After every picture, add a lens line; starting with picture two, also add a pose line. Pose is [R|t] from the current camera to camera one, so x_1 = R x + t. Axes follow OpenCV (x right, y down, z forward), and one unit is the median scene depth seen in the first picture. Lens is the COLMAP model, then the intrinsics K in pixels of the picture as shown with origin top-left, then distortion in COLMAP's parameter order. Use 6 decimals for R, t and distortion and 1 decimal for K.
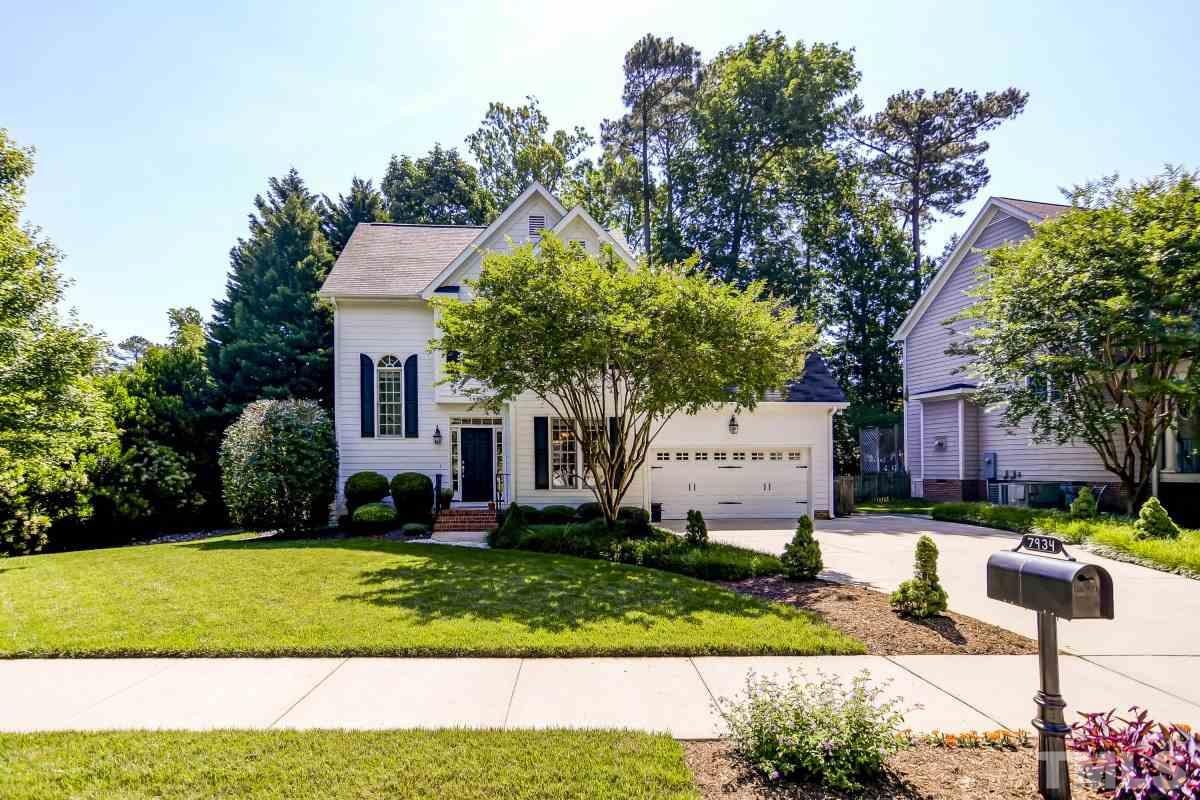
lens RADIAL K [[611.9, 0, 599.7], [0, 611.9, 432.4], [0, 0, 1]] dist [-0.002299, 0.000286]
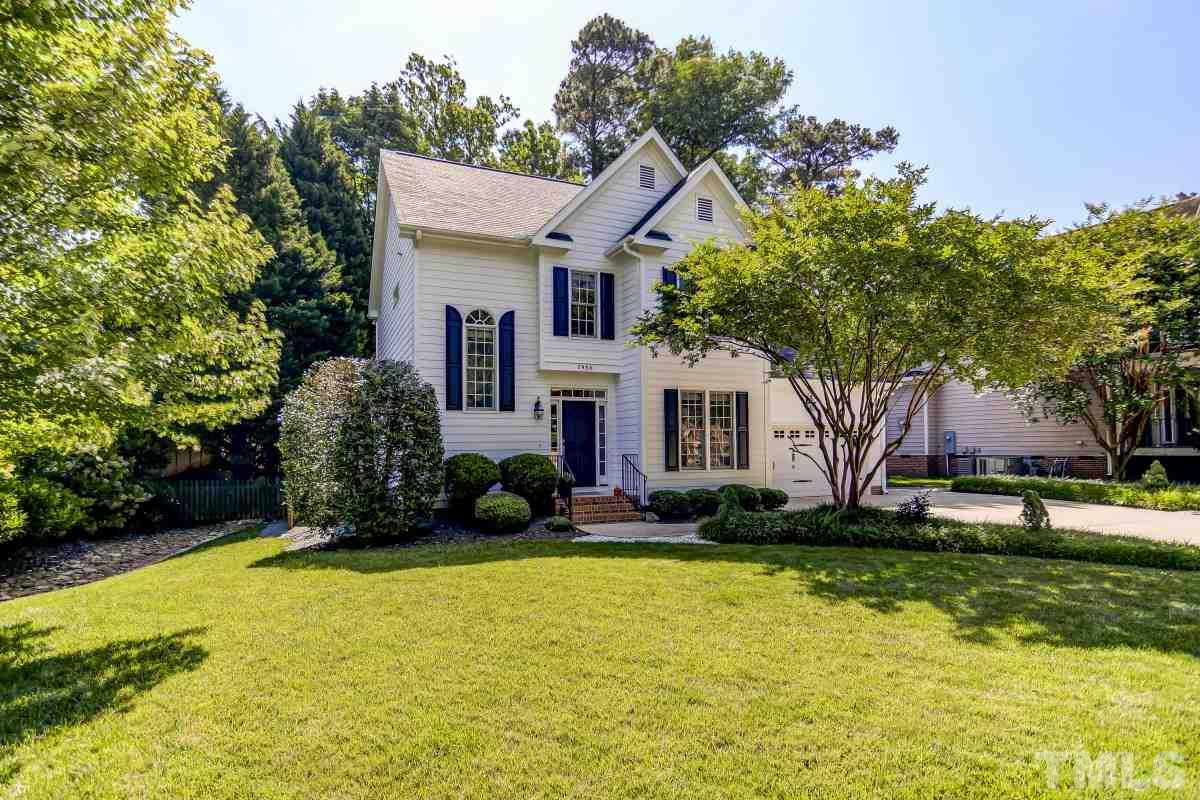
lens RADIAL K [[579.8, 0, 600.0], [0, 579.8, 400.0], [0, 0, 1]] dist [0.000896, 0.000436]
pose [[0.951400, 0.018330, 0.307412, -0.421879], [-0.011487, 0.999645, -0.024056, 0.010526], [-0.307744, 0.019356, 0.951272, 0.217628]]
